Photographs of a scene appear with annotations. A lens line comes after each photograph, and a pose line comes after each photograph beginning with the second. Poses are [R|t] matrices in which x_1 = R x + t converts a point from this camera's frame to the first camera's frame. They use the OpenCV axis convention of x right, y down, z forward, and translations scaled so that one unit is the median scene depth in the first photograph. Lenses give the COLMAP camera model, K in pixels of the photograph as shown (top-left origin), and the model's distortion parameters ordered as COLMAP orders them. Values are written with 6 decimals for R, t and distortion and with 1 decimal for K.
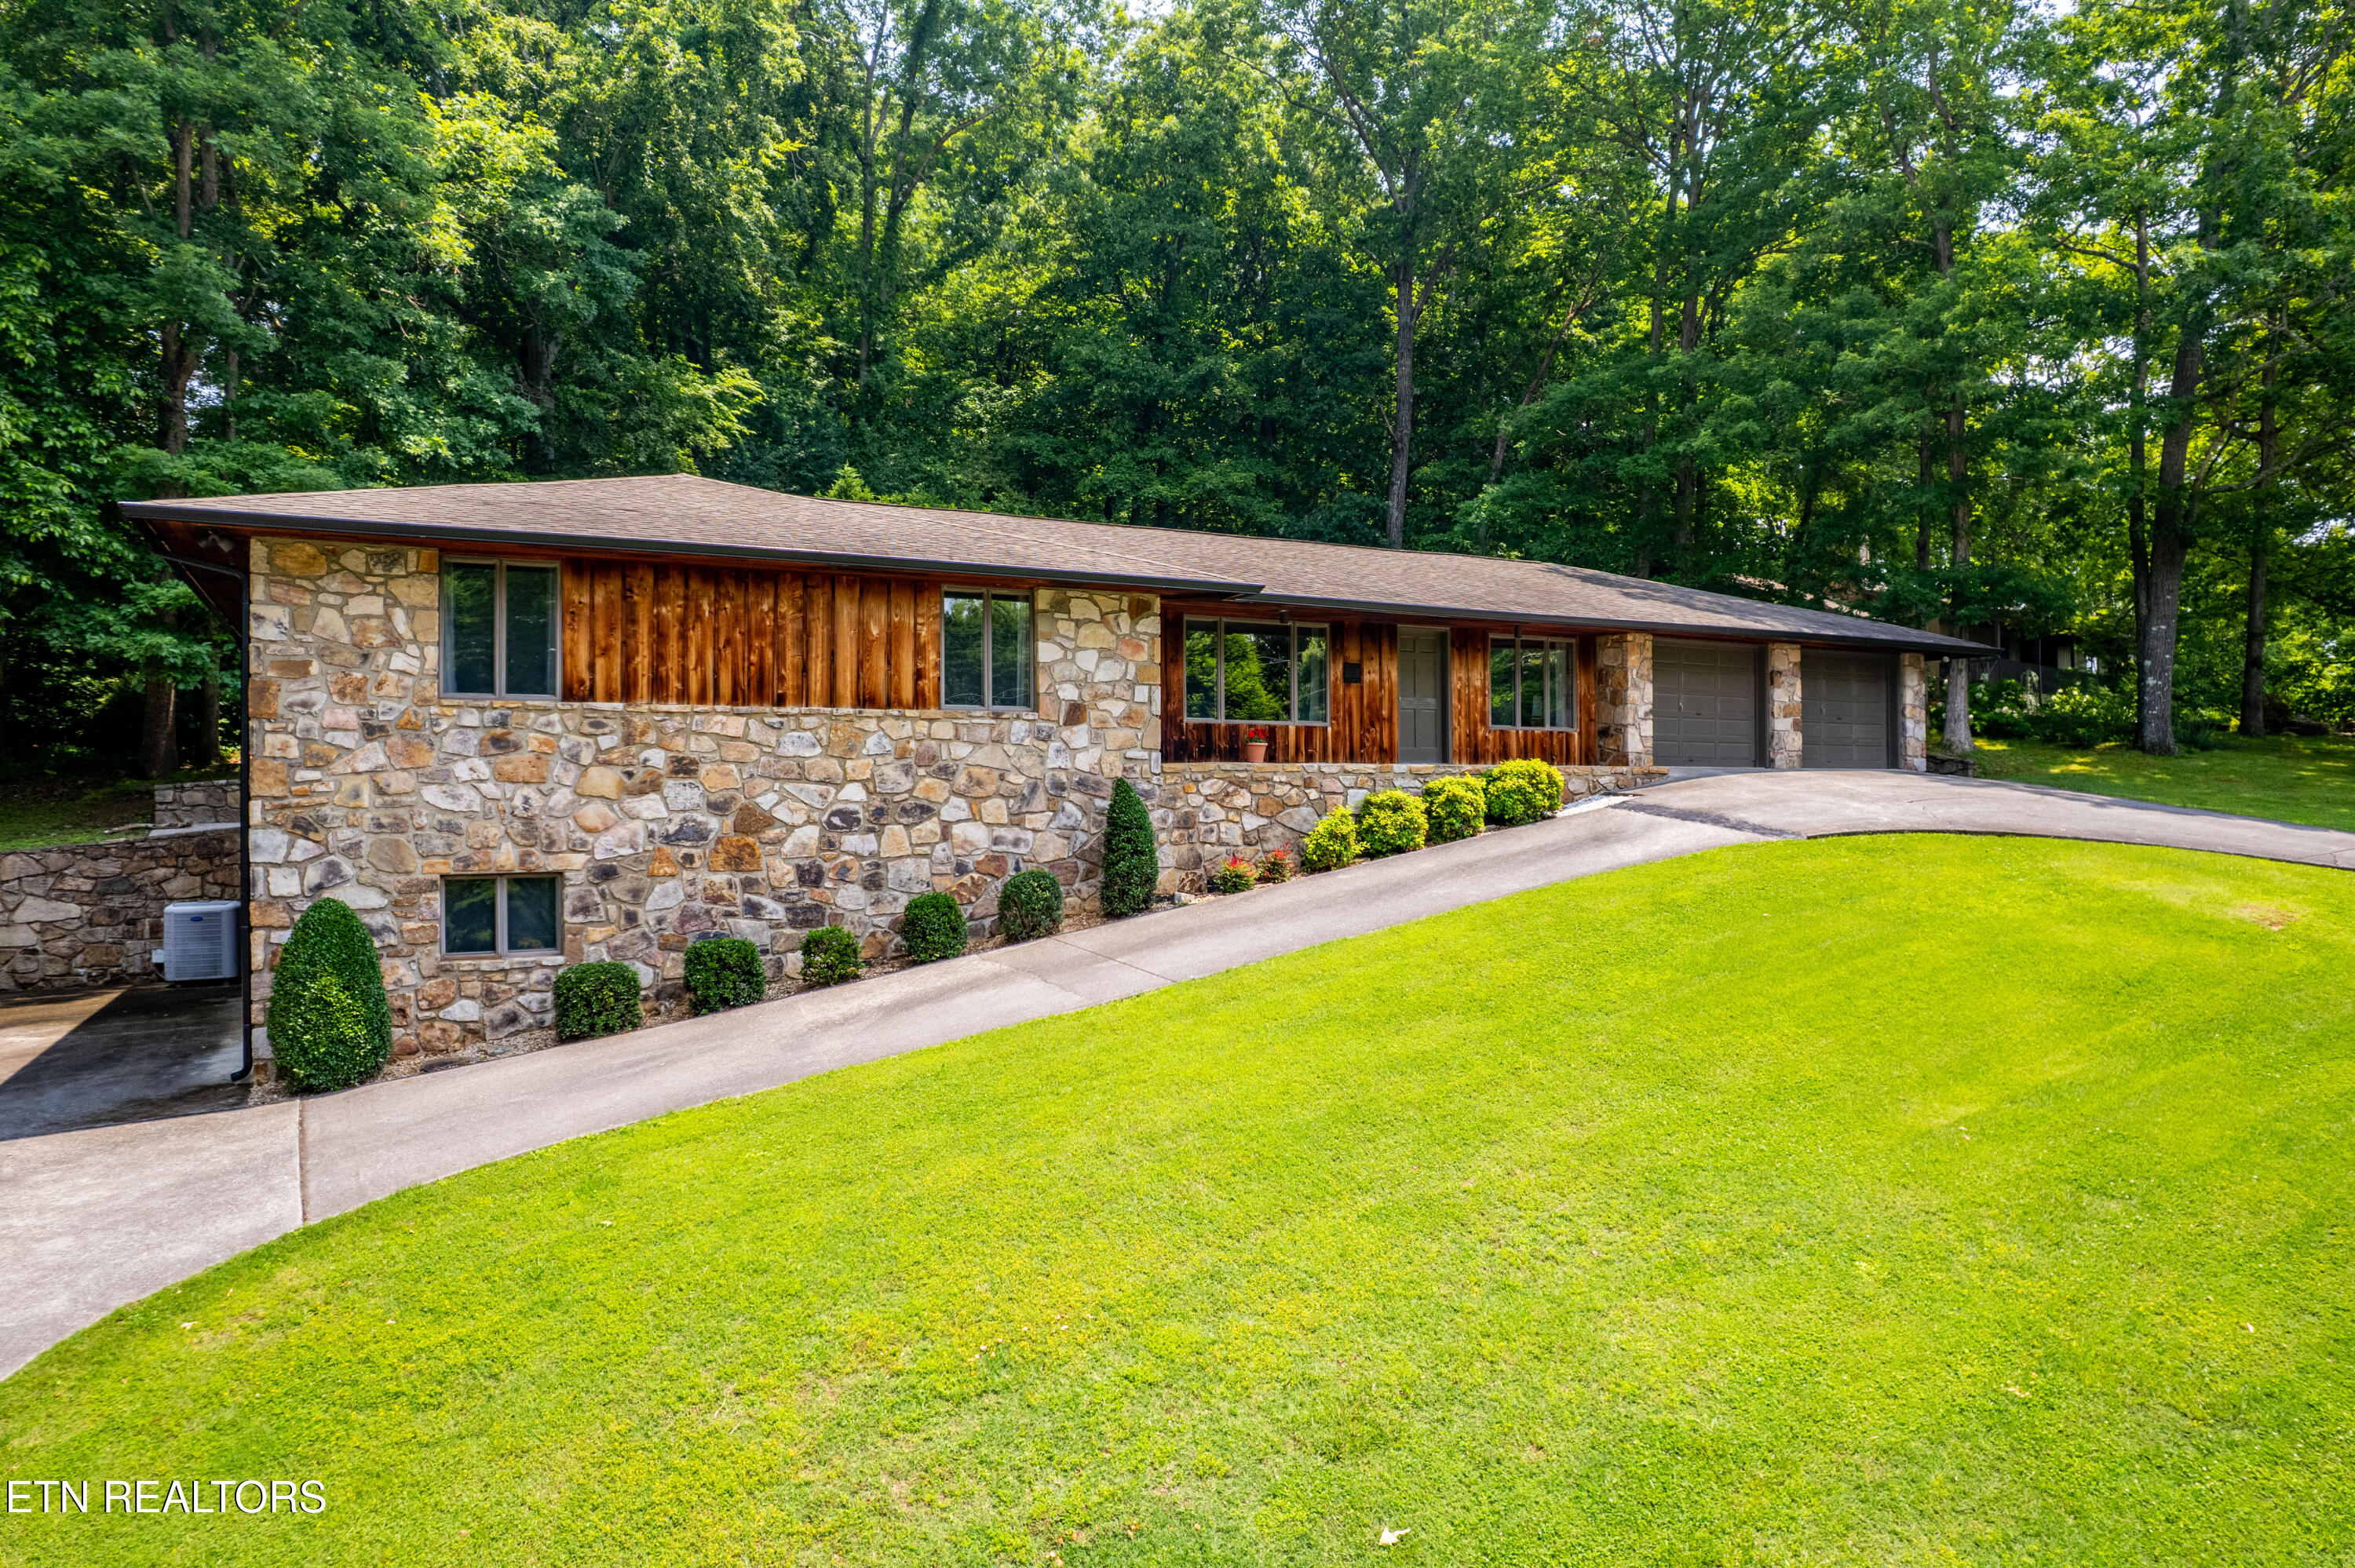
lens RADIAL K [[1506.1, 0, 1169.8], [0, 1506.1, 788.0], [0, 0, 1]] dist [-0.049598, -0.000517]
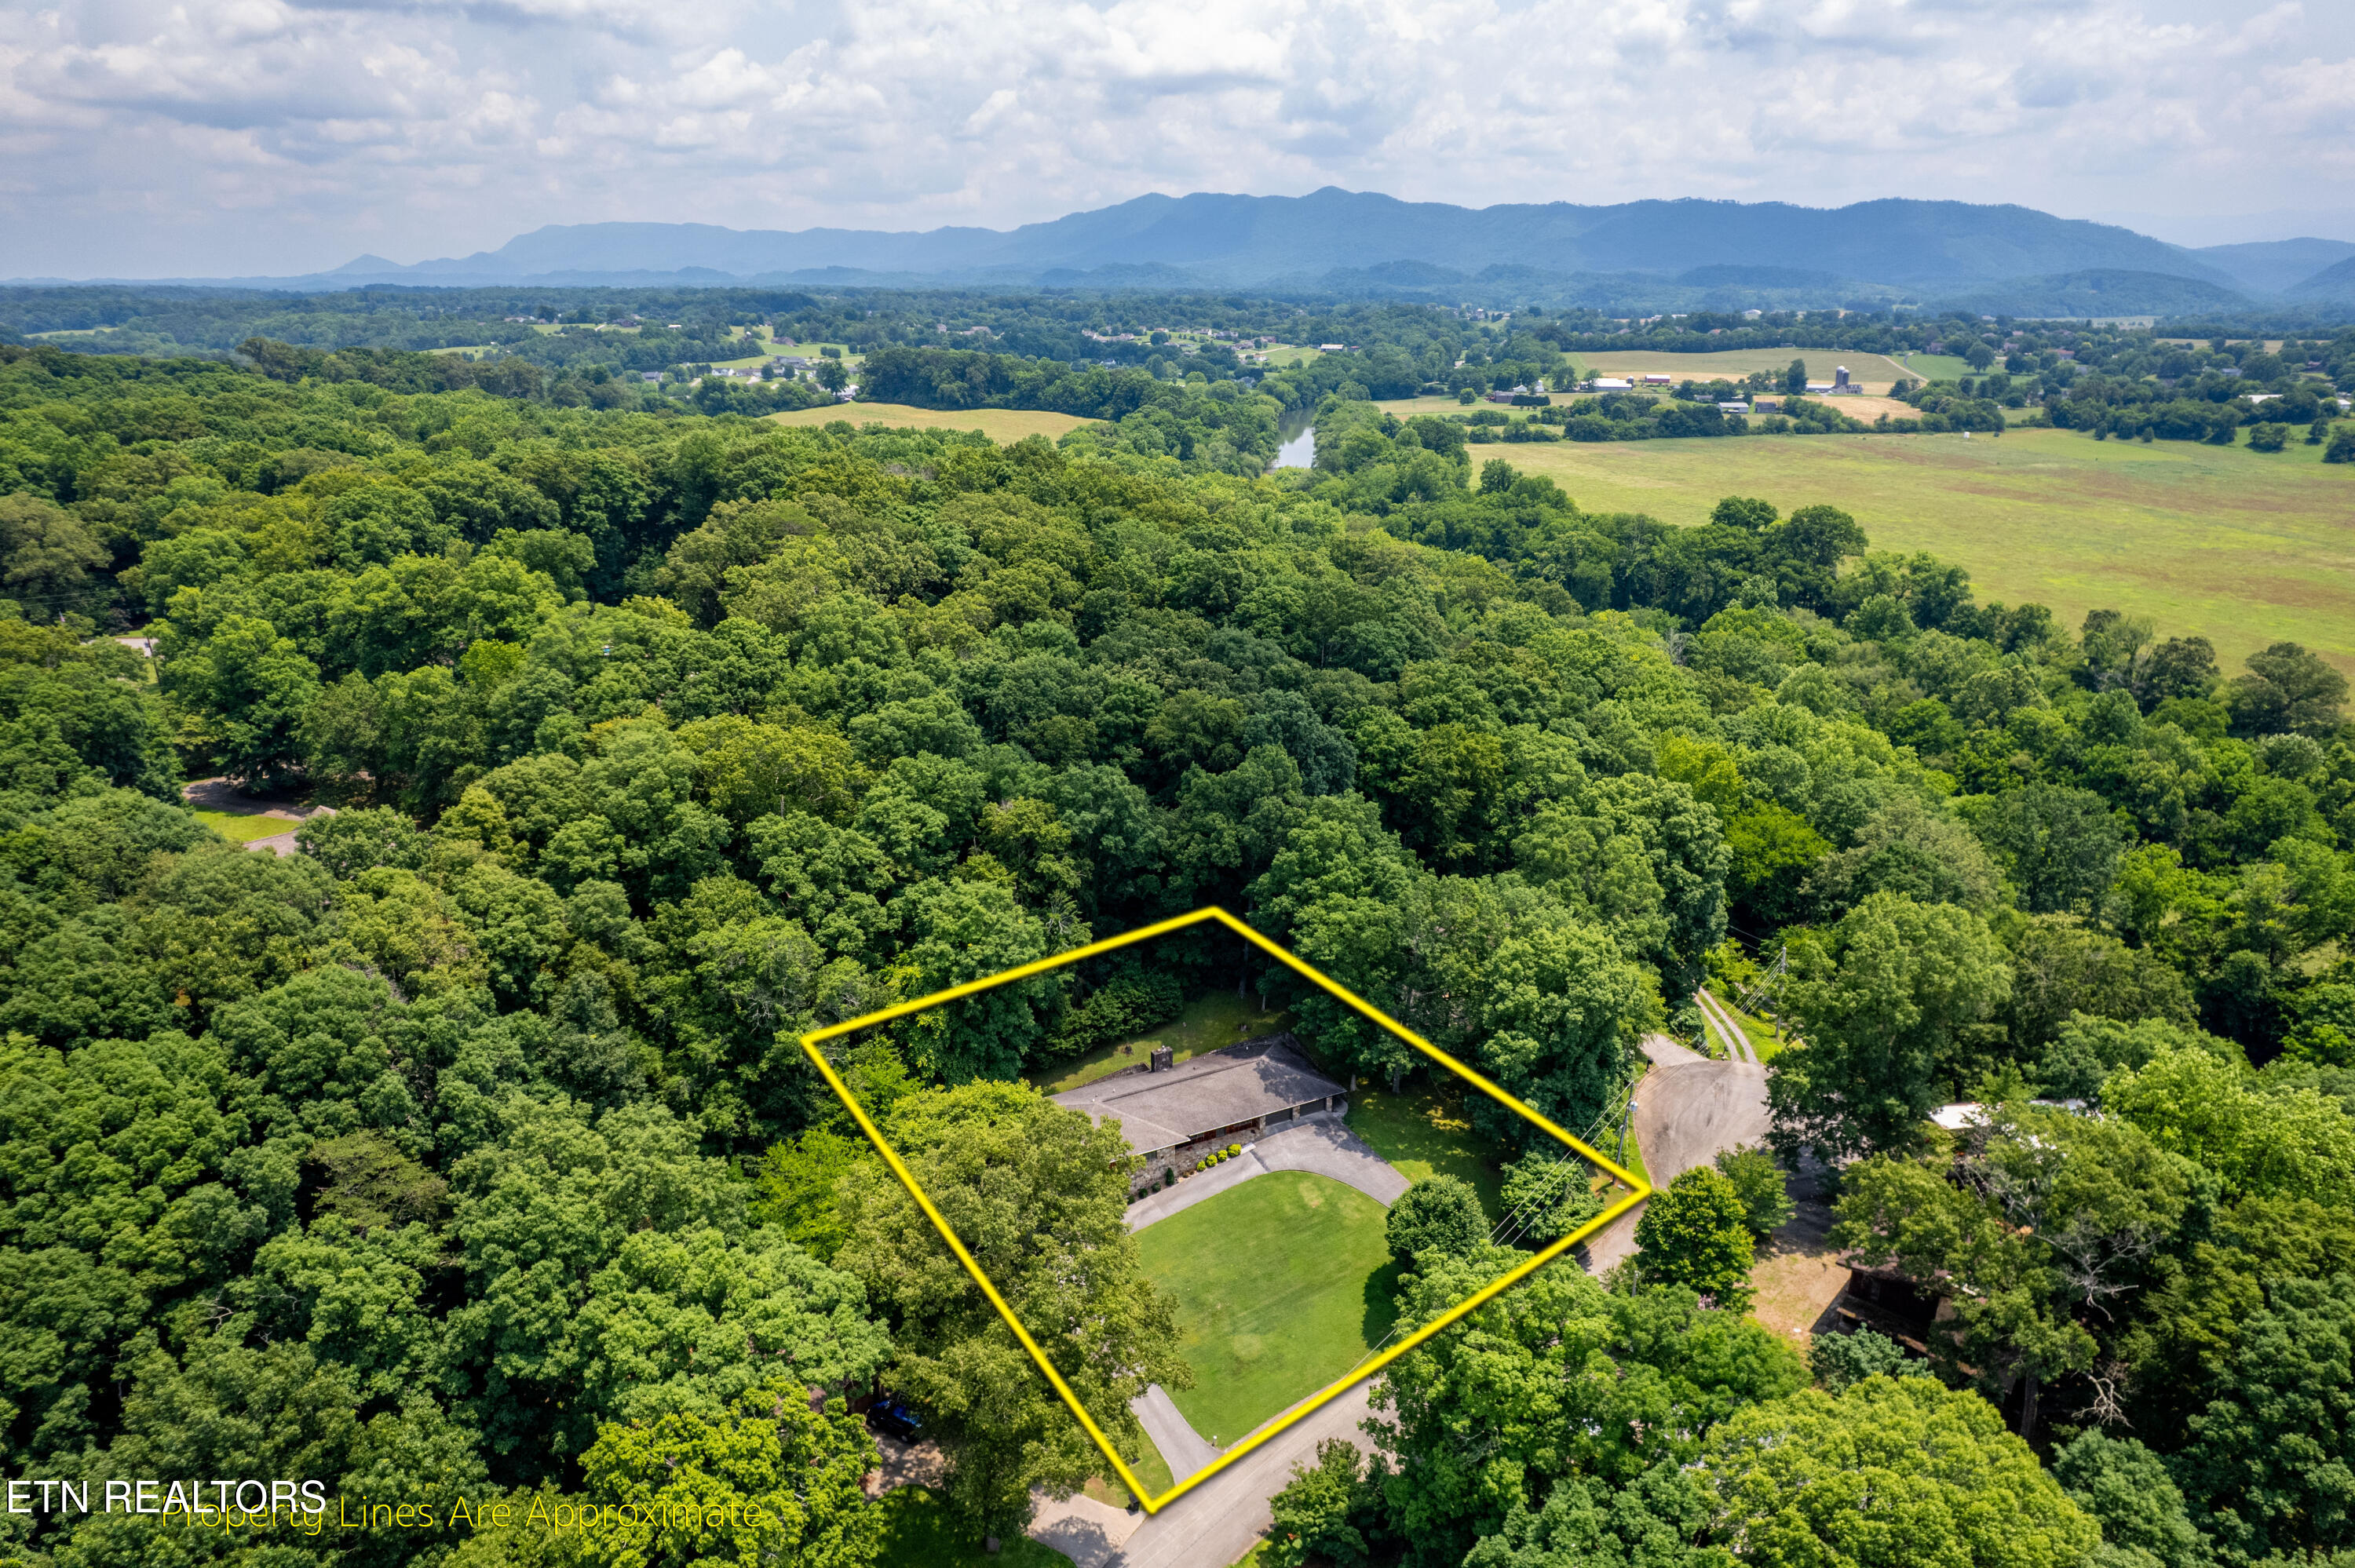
lens RADIAL K [[1510.2, 0, 1177.1], [0, 1510.2, 788.0], [0, 0, 1]] dist [-0.069748, 0.060953]
pose [[0.999935, 0.009947, -0.005618, 0.027034], [-0.007445, 0.940430, 0.339907, -4.094884], [0.008664, -0.339843, 0.940442, -5.026178]]
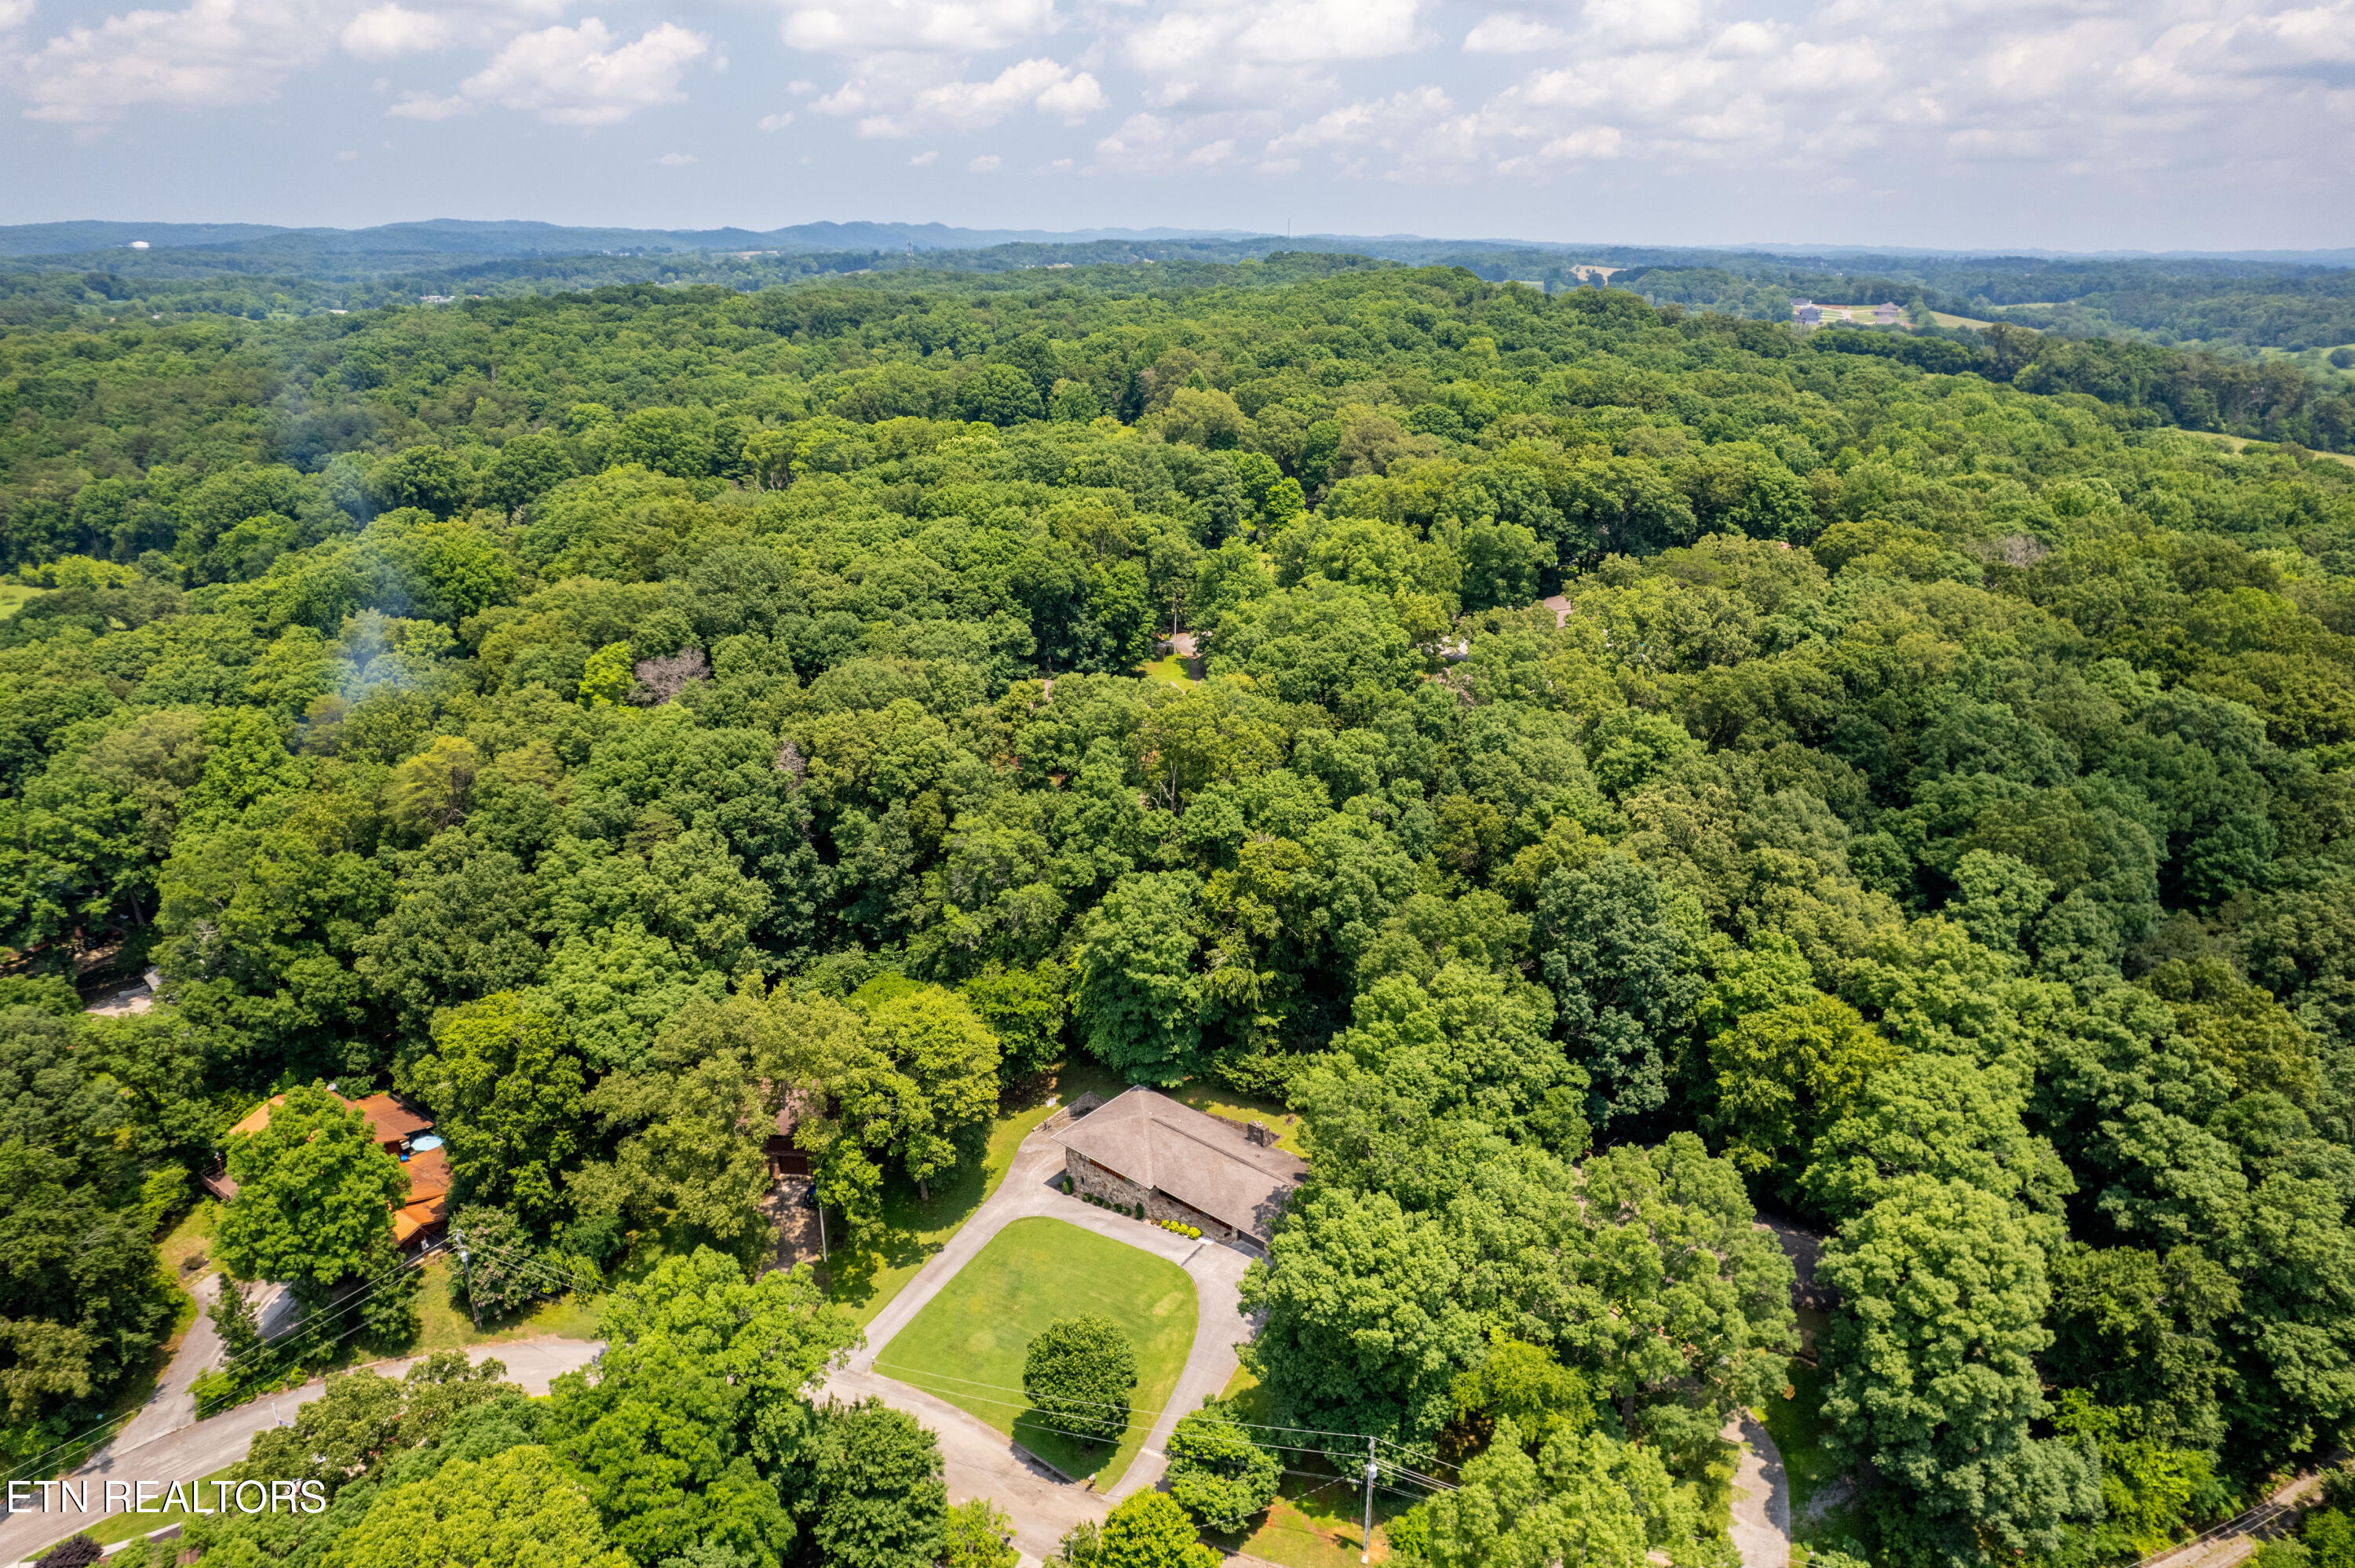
lens RADIAL K [[1510.2, 0, 1177.1], [0, 1510.2, 788.0], [0, 0, 1]] dist [-0.069748, 0.060953]
pose [[0.375842, 0.332051, -0.865150, 5.691452], [0.002244, 0.933269, 0.359170, -4.511918], [0.926681, -0.136932, 0.350017, -1.083218]]
